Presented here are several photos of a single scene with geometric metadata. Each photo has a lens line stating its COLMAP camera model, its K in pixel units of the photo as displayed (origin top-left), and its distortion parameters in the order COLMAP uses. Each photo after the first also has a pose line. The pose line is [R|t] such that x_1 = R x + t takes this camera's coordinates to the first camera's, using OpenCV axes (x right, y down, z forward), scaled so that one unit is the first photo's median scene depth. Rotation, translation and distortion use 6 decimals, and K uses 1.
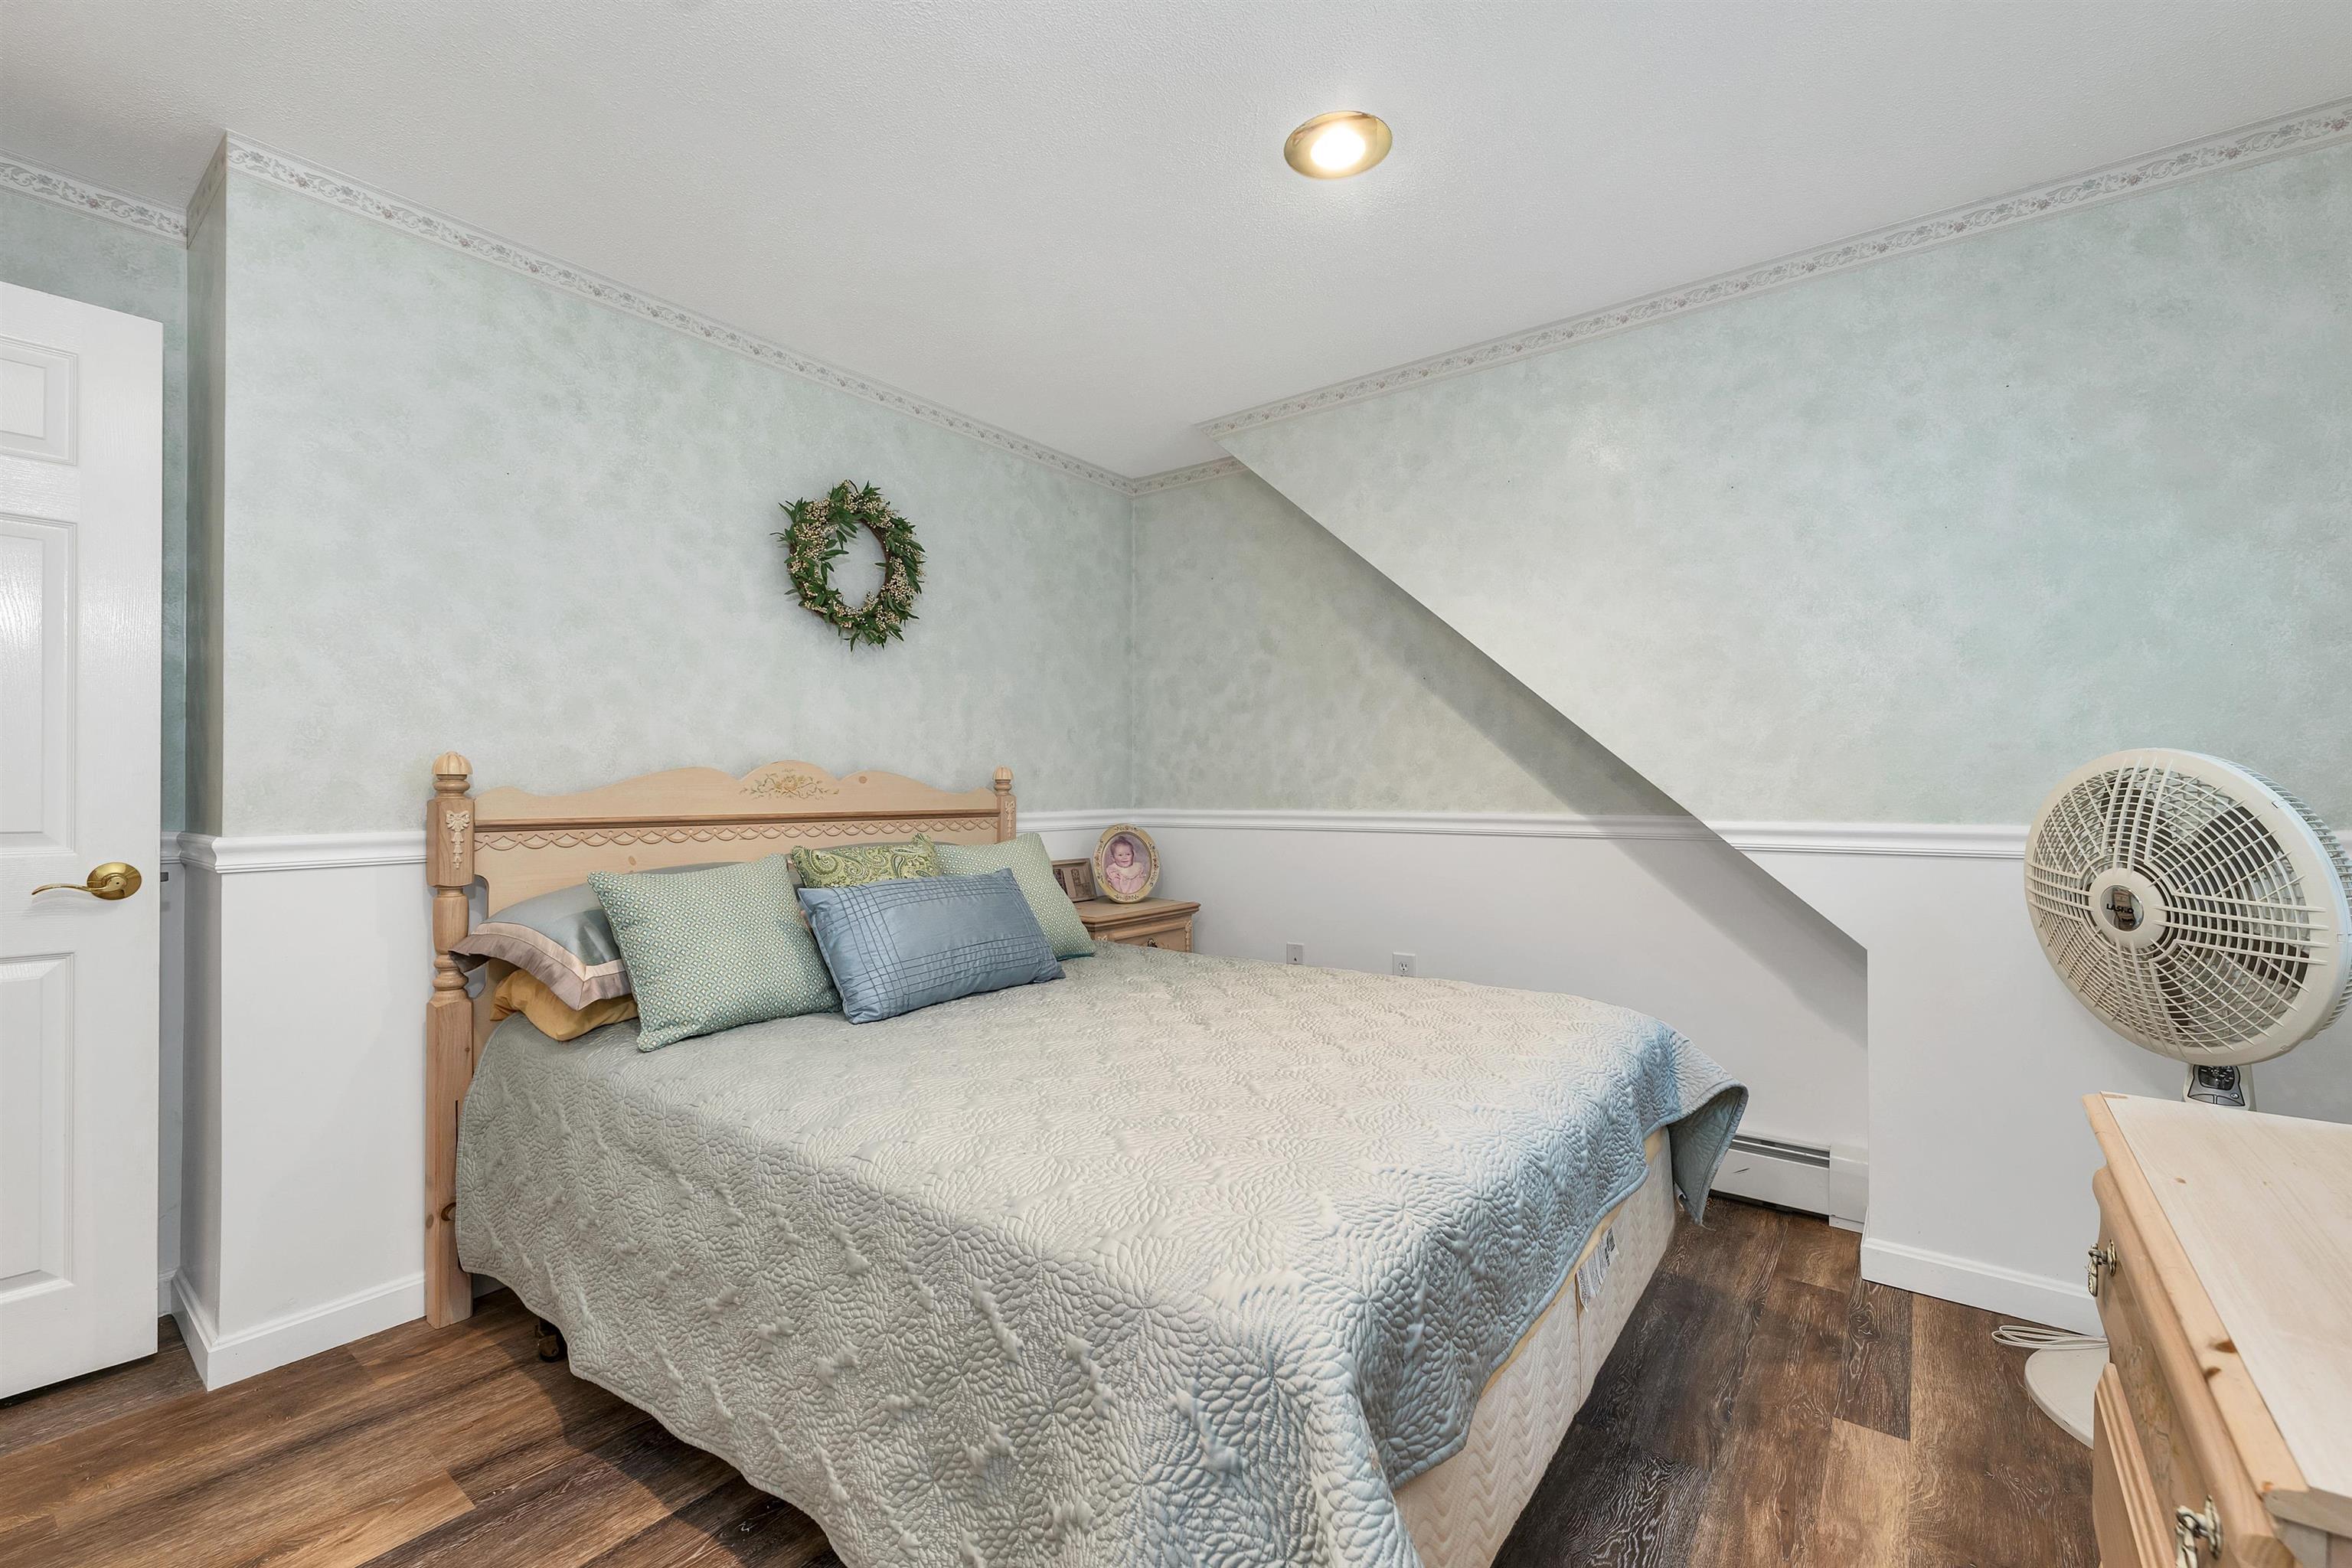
lens RADIAL K [[964.0, 0, 1169.6], [0, 964.0, 789.3], [0, 0, 1]] dist [0.000882, 0.000001]
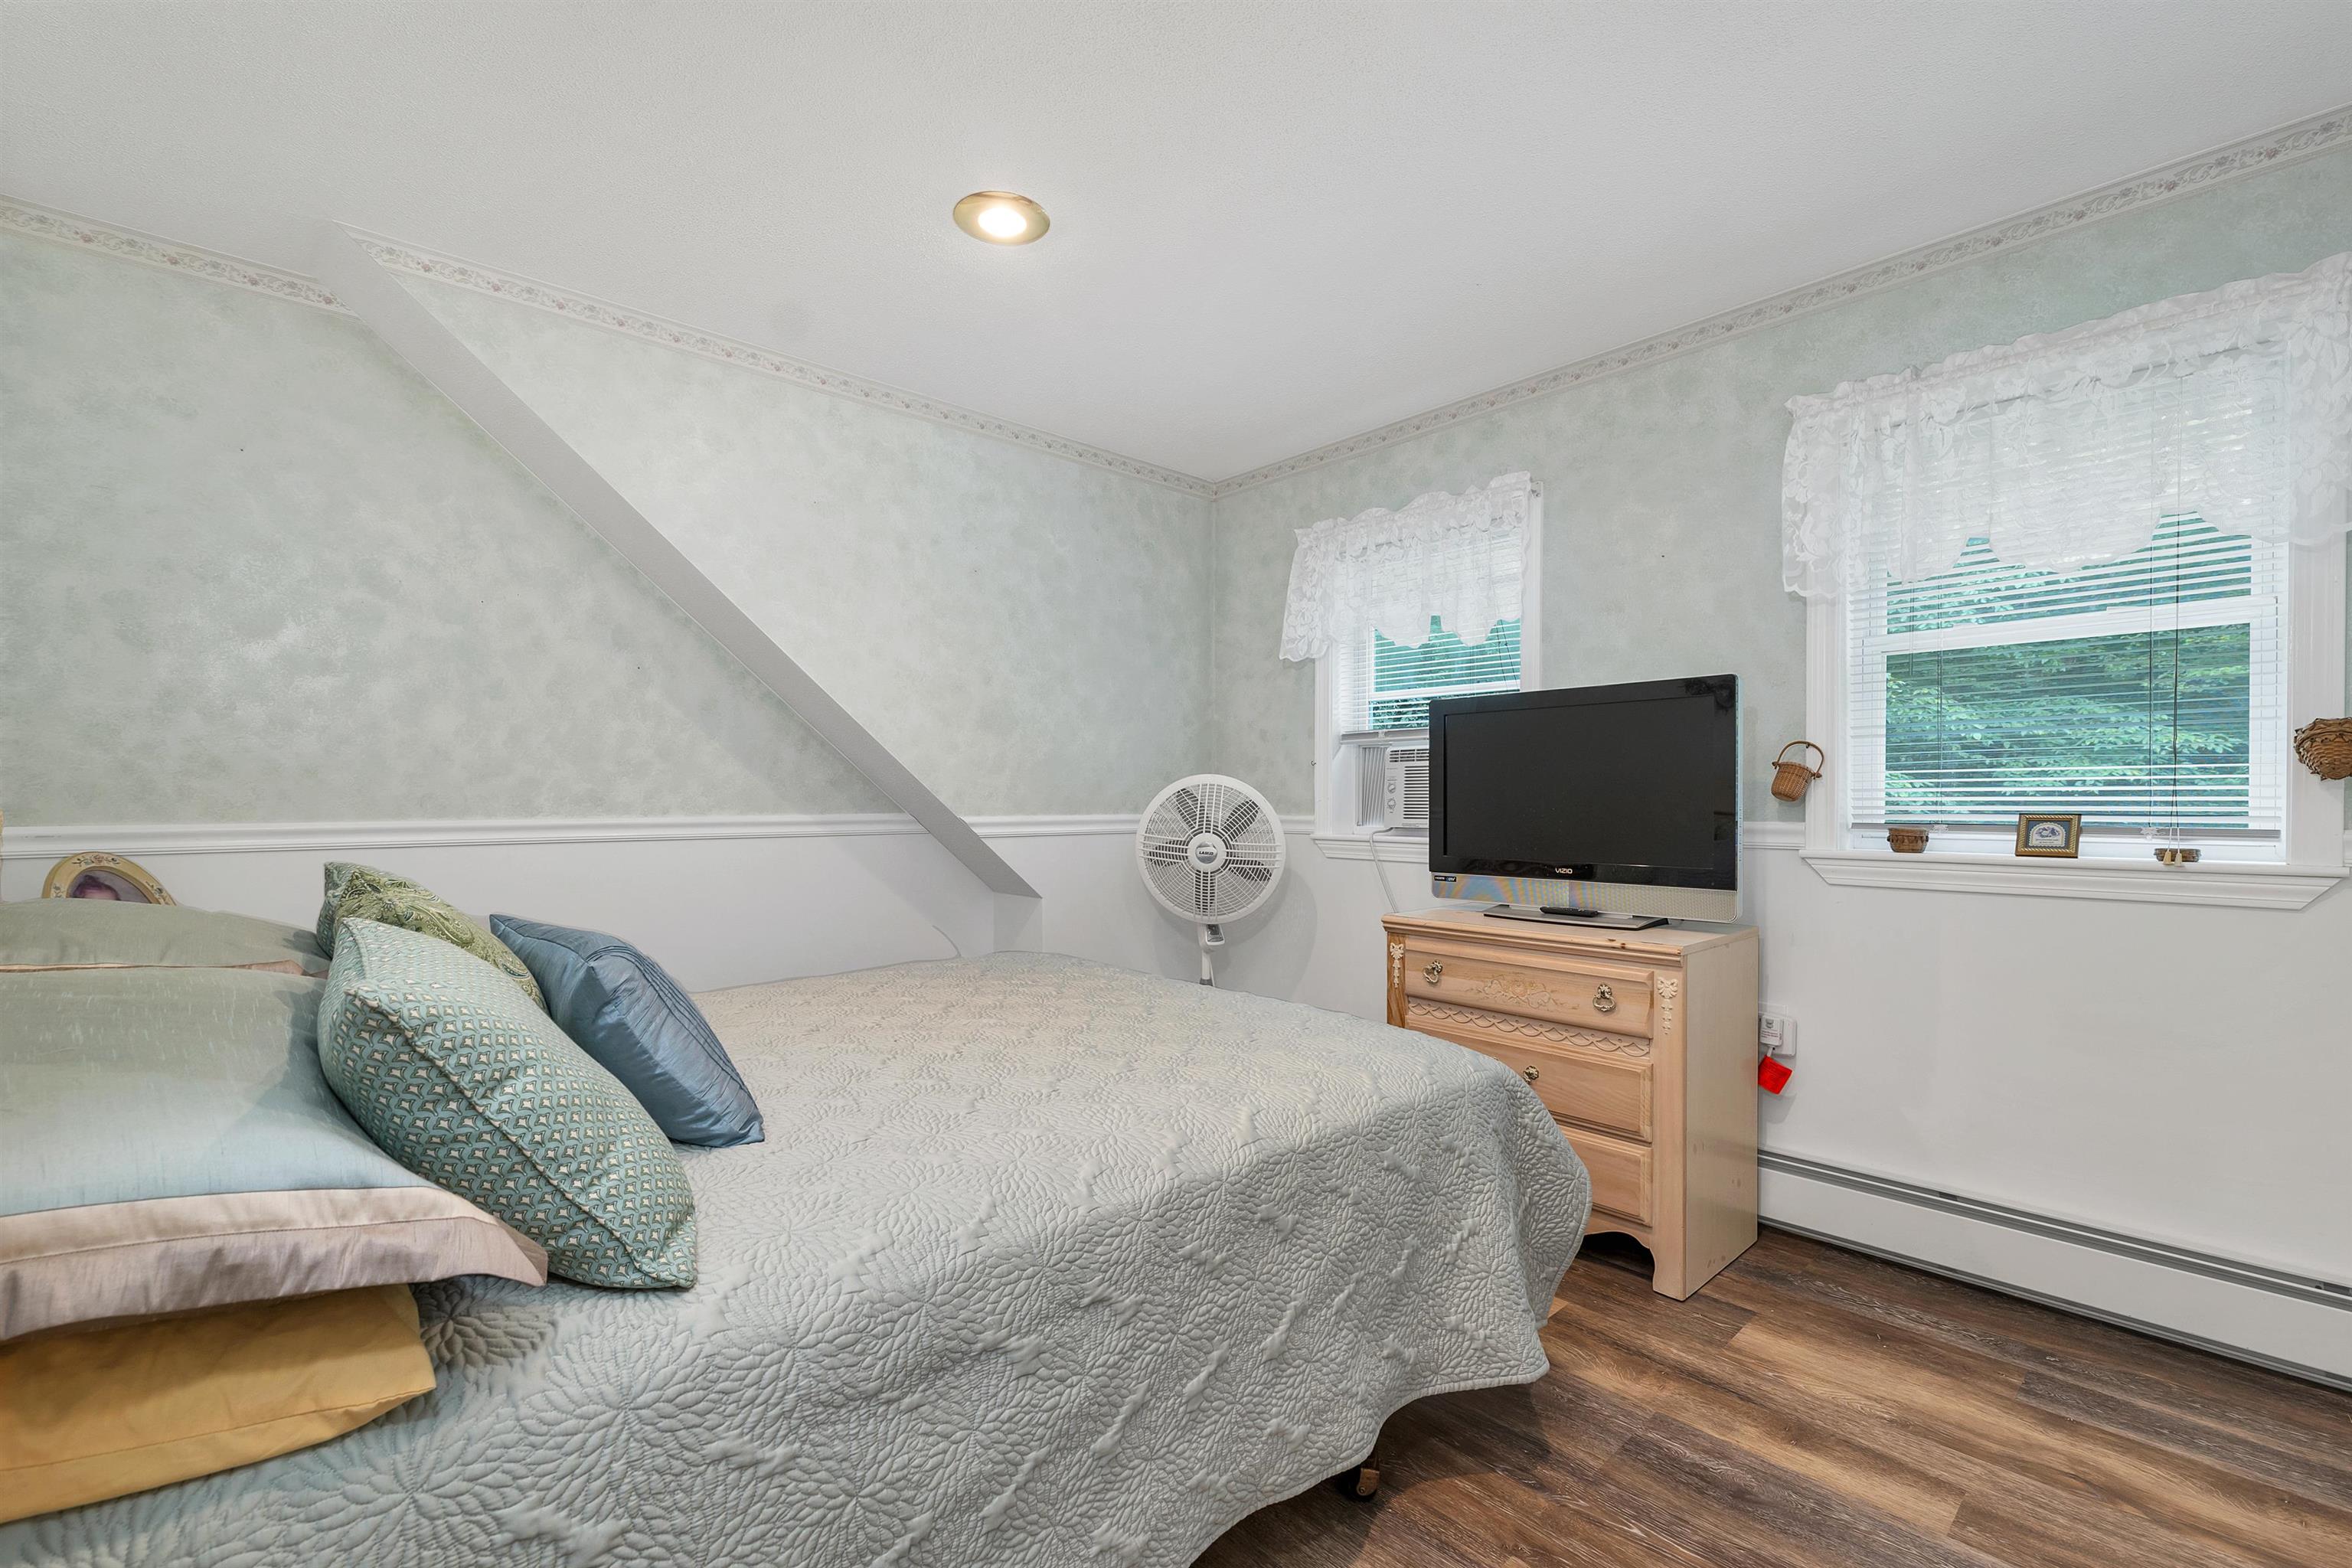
lens RADIAL K [[980.5, 0, 1169.4], [0, 980.5, 801.9], [0, 0, 1]] dist [0.000275, 0.000062]
pose [[0.199475, -0.004887, 0.979891, -0.546145], [-0.002843, 0.999980, 0.005566, 0.002924], [-0.979899, -0.003896, 0.199457, 0.347522]]
